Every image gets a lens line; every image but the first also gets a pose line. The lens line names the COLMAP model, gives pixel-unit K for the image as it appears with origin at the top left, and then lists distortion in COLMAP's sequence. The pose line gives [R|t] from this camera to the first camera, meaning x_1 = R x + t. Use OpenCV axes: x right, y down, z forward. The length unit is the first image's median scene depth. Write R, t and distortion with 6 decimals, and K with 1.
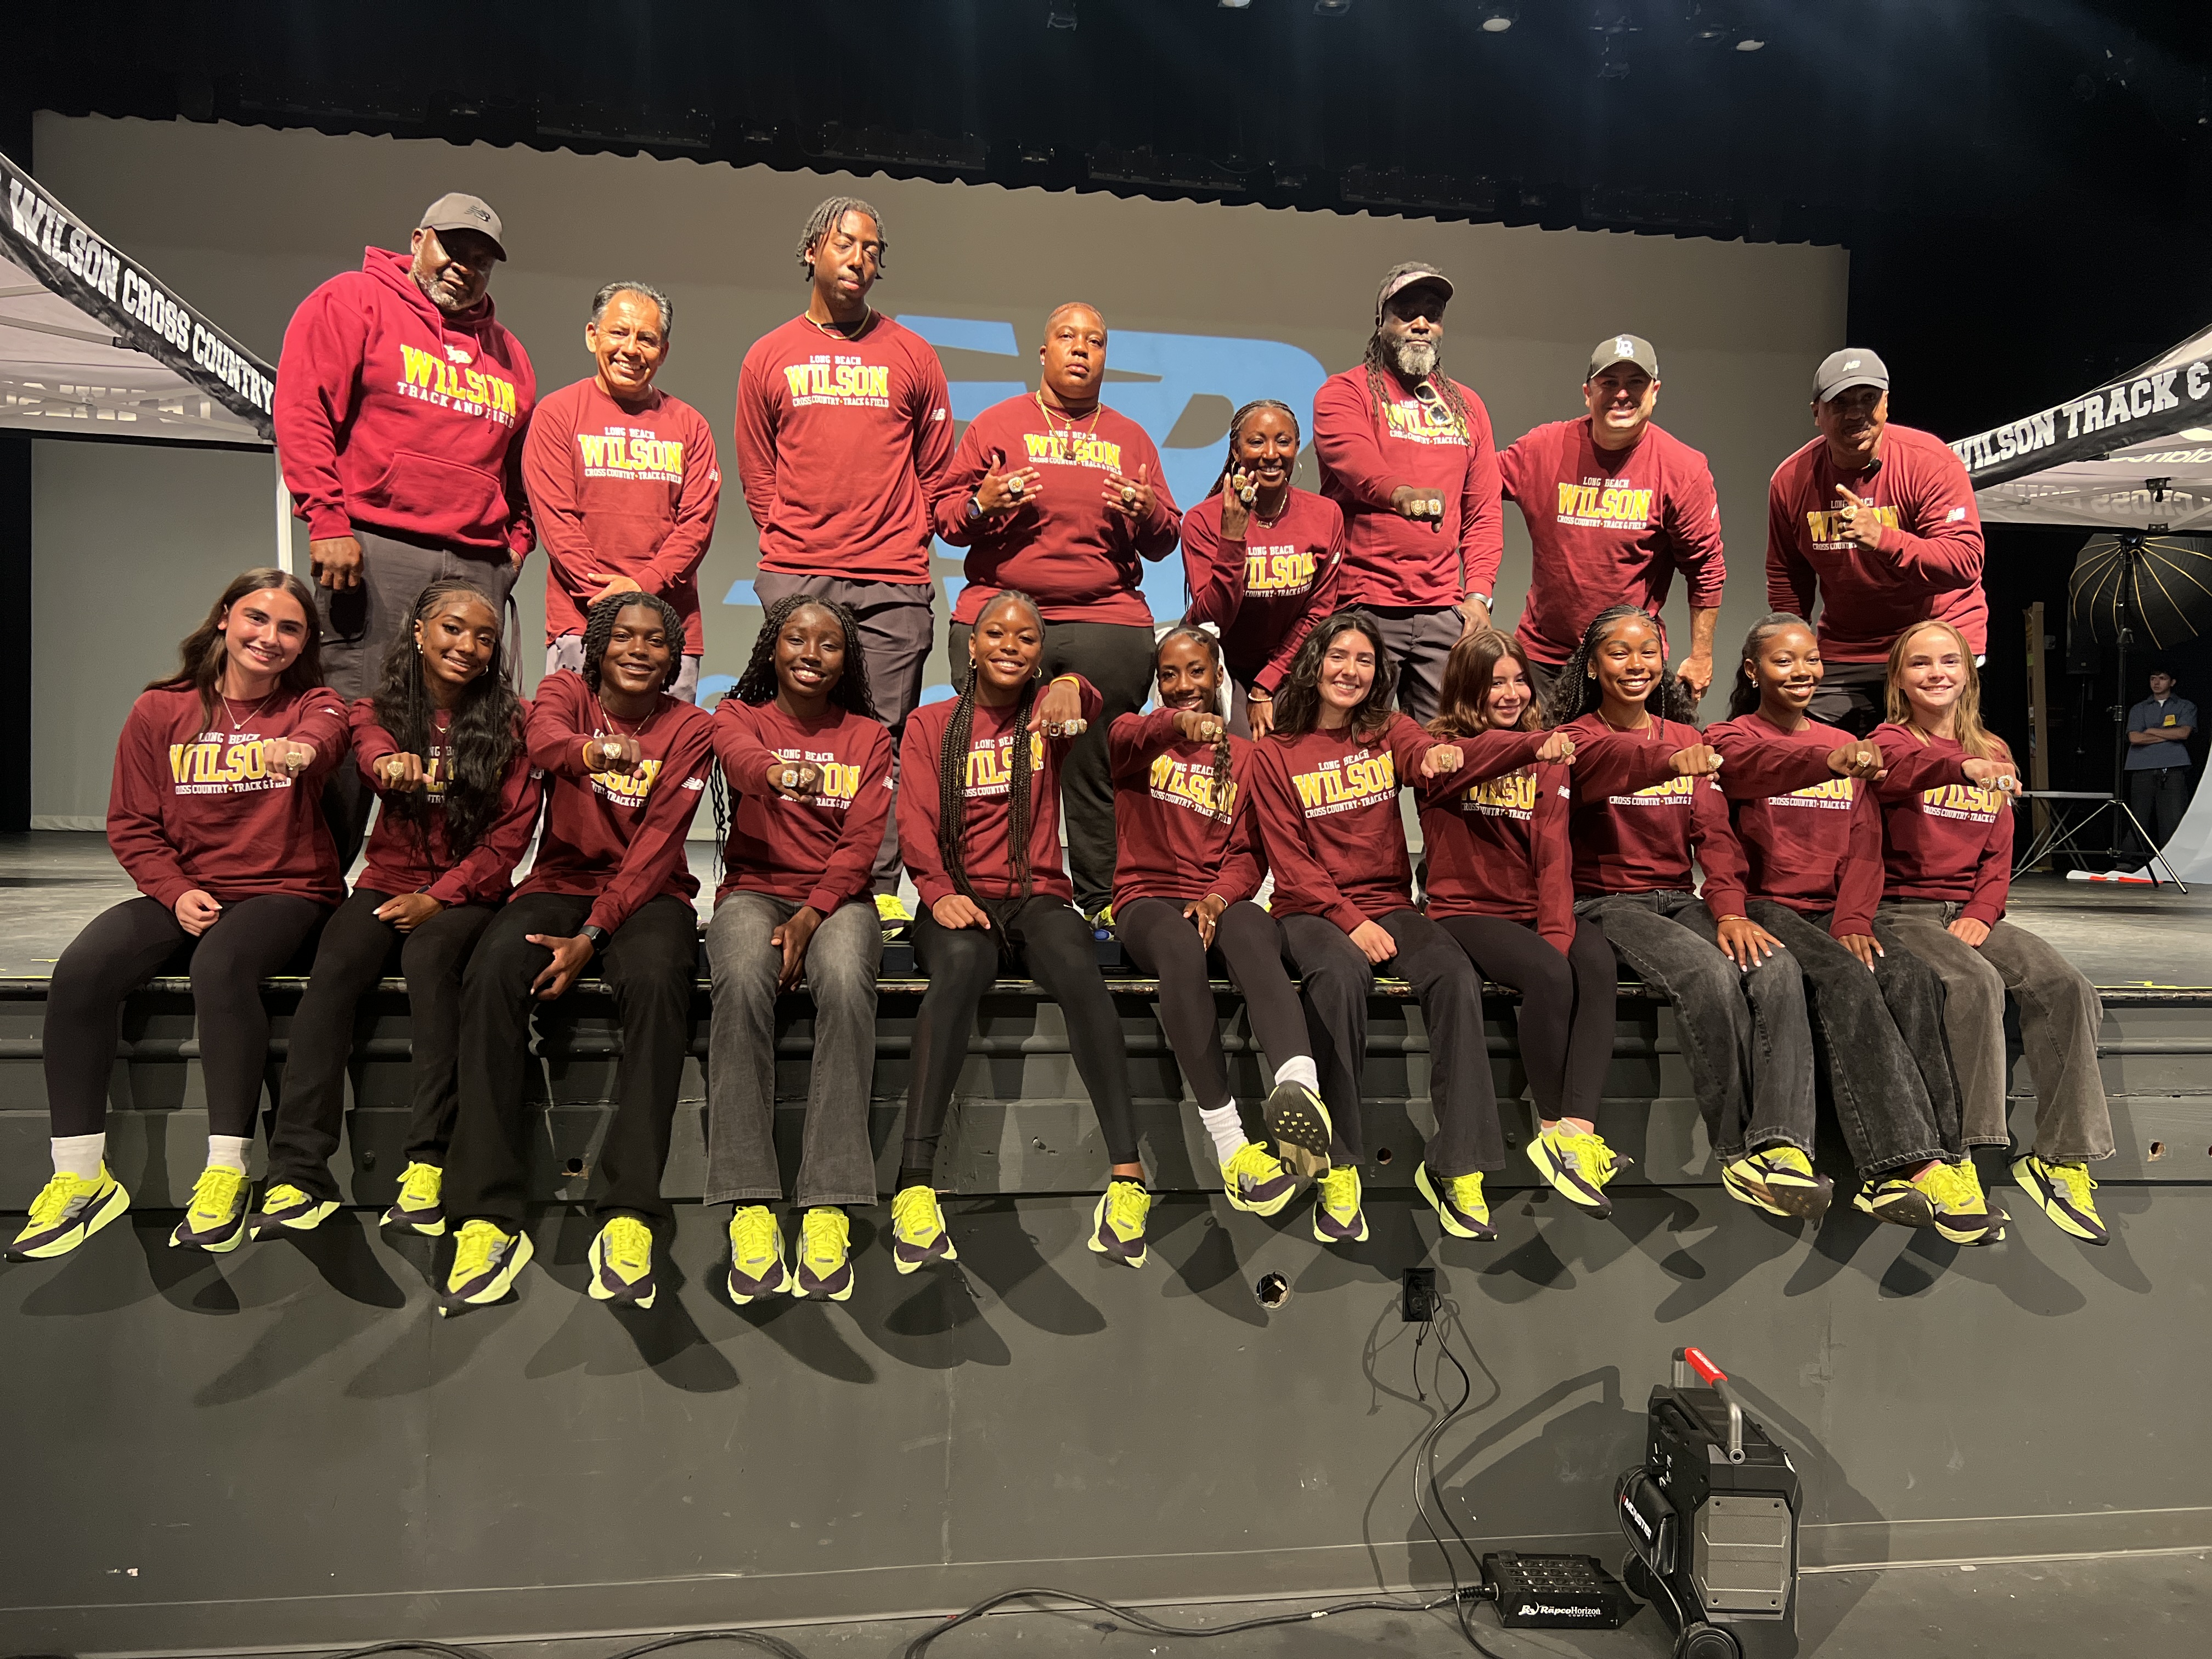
lens RADIAL K [[1646.7, 0, 1111.5], [0, 1646.7, 822.7], [0, 0, 1]] dist [0.063065, -0.075639]
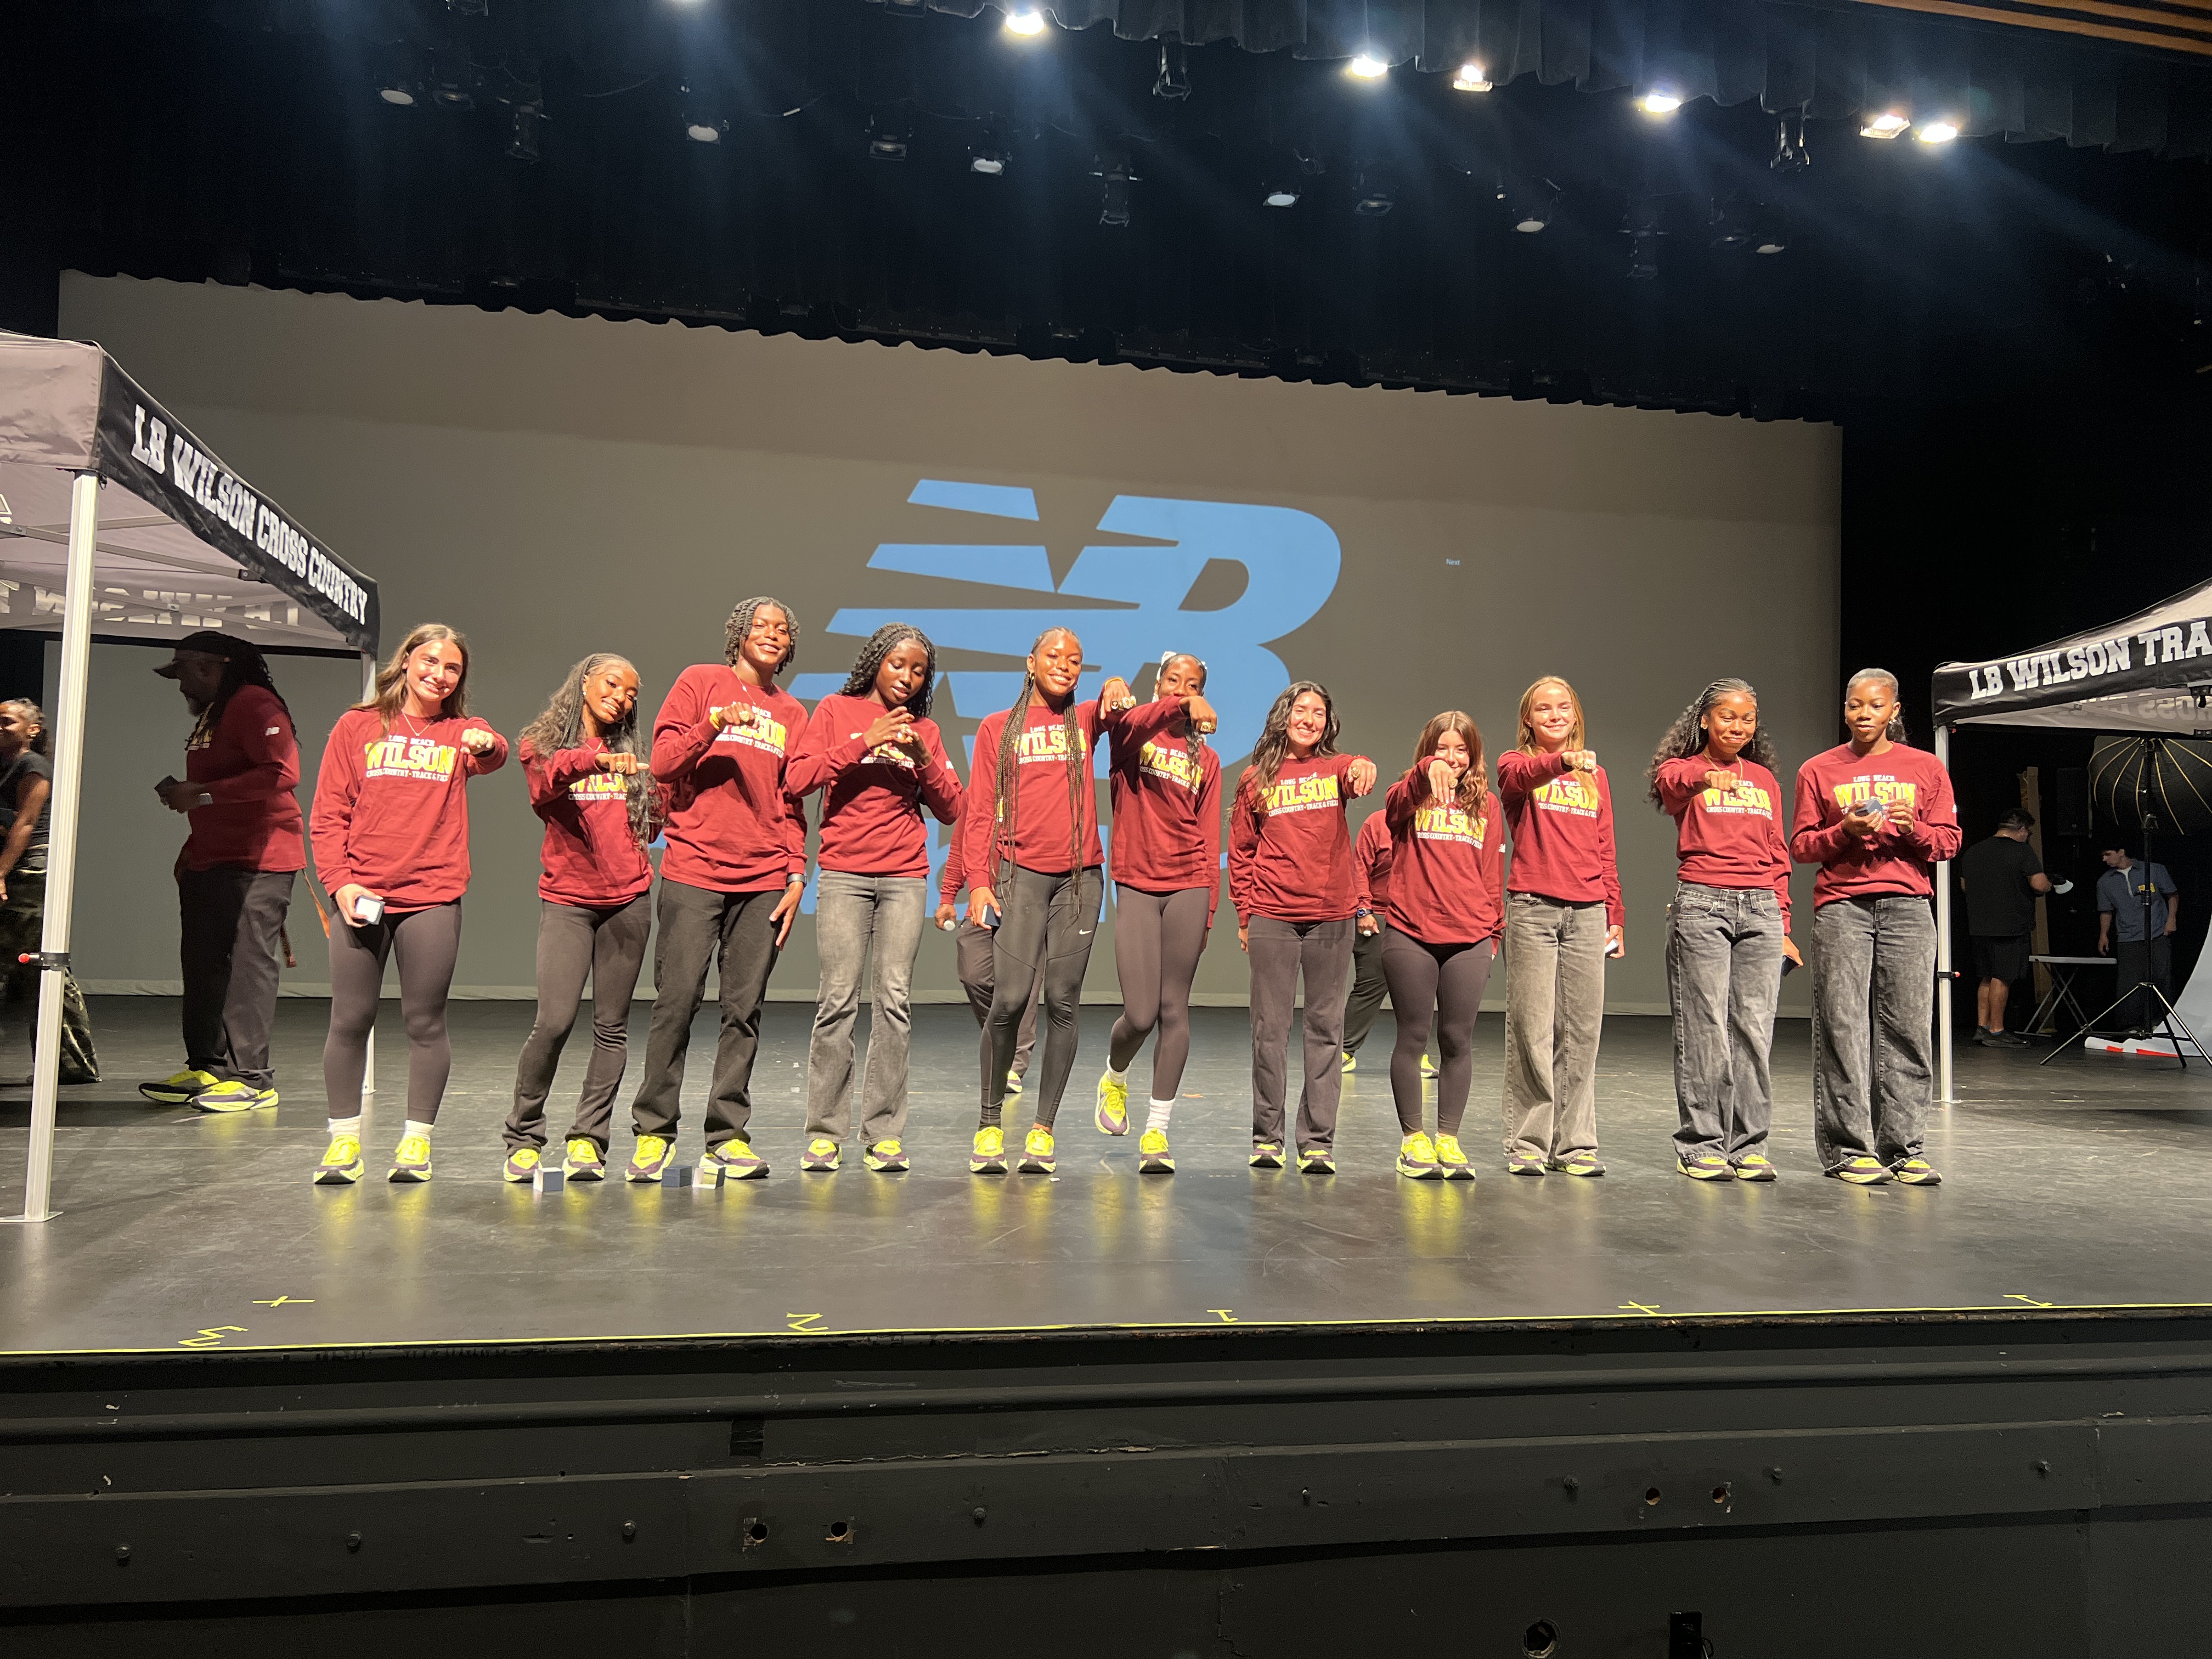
lens RADIAL K [[1646.7, 0, 1111.5], [0, 1646.7, 822.7], [0, 0, 1]] dist [0.063065, -0.075639]
pose [[0.999311, 0.005598, 0.036698, -0.095769], [-0.003246, 0.997955, -0.063831, -0.064985], [-0.036980, 0.063668, 0.997286, 0.007610]]
